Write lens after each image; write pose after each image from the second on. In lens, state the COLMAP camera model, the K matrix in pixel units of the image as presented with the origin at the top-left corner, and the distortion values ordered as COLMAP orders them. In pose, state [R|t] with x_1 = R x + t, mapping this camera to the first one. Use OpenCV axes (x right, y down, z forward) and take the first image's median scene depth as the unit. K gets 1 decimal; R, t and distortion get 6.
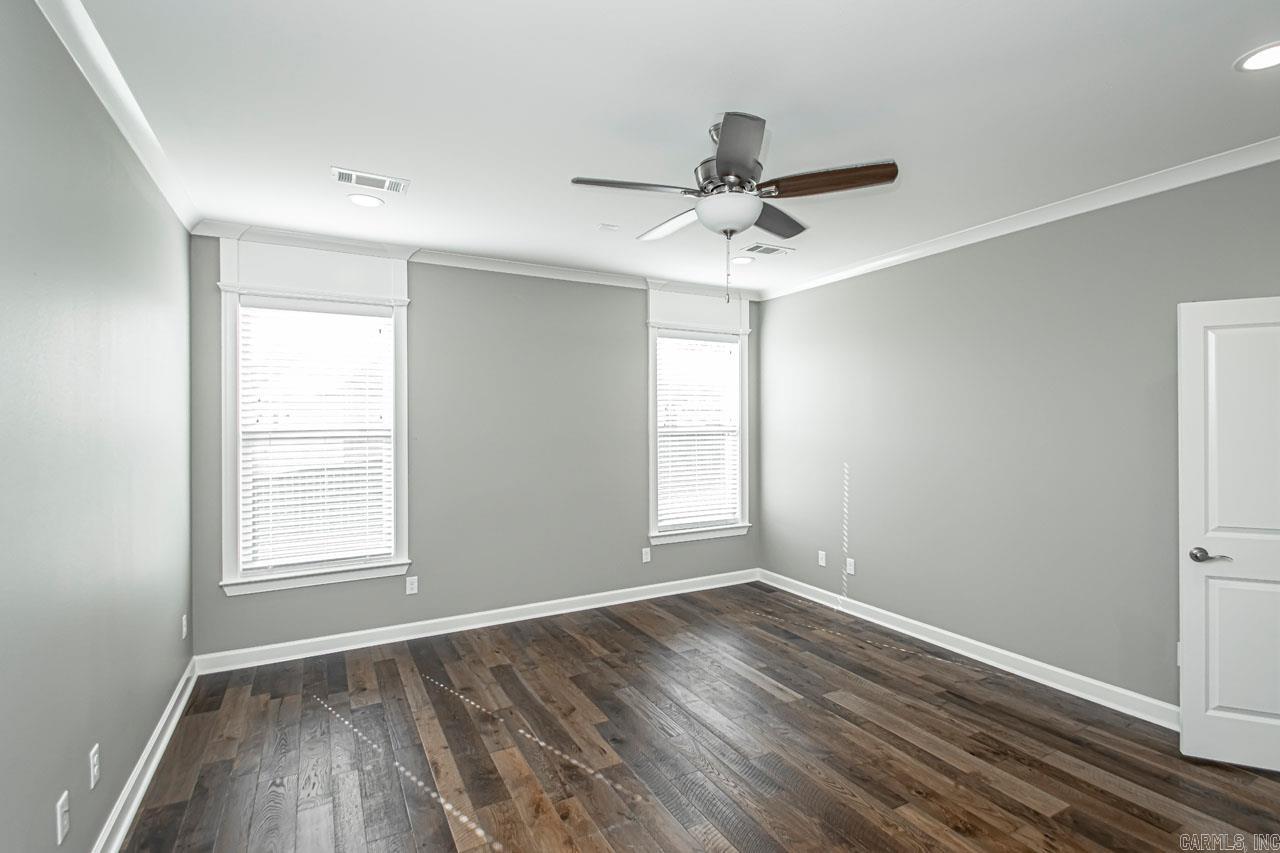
lens RADIAL K [[606.4, 0, 648.3], [0, 606.4, 424.4], [0, 0, 1]] dist [-0.005069, -0.001858]
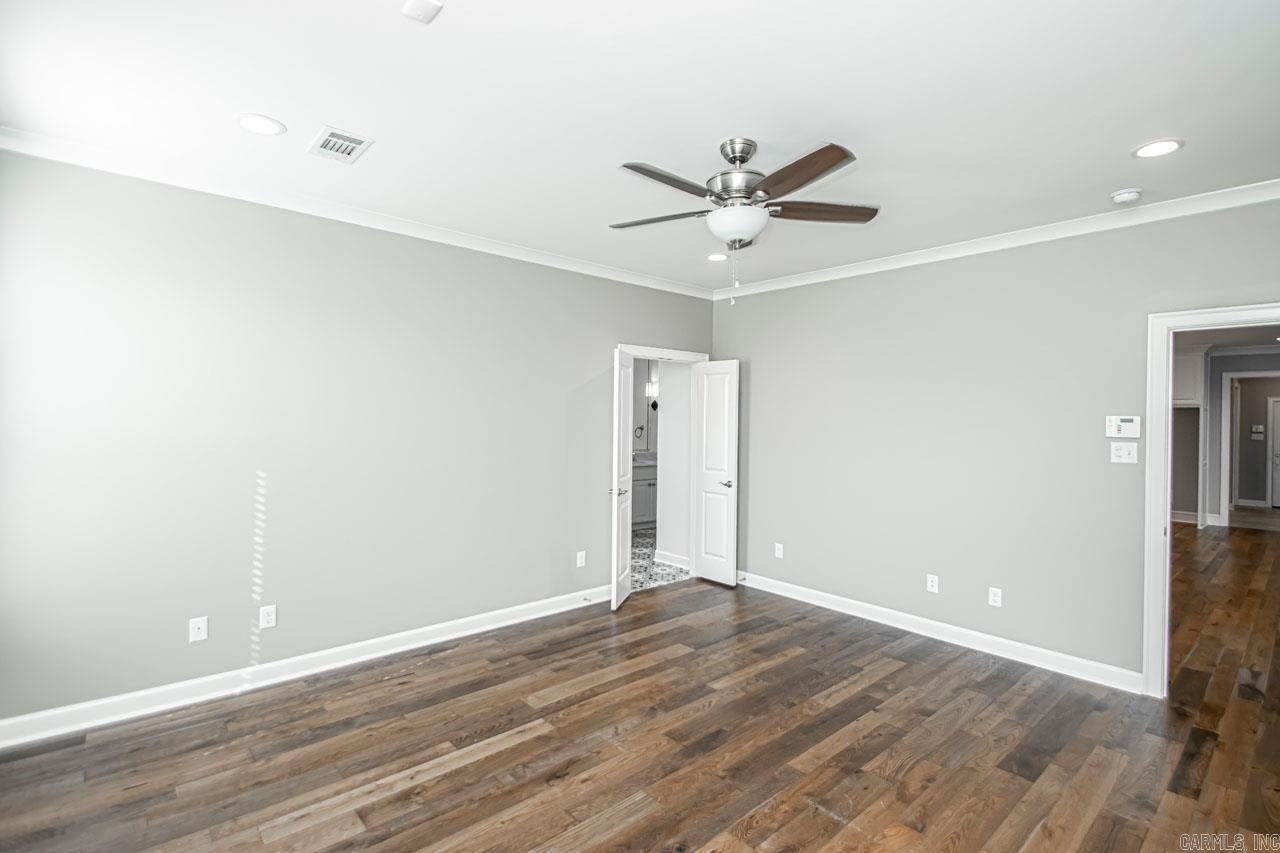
lens RADIAL K [[606.4, 0, 648.0], [0, 606.4, 422.9], [0, 0, 1]] dist [-0.005069, -0.001858]
pose [[-0.246852, -0.003845, 0.969046, -0.585520], [-0.002485, 0.999991, 0.003335, 0.006186], [-0.969050, -0.001585, -0.246859, 0.956875]]
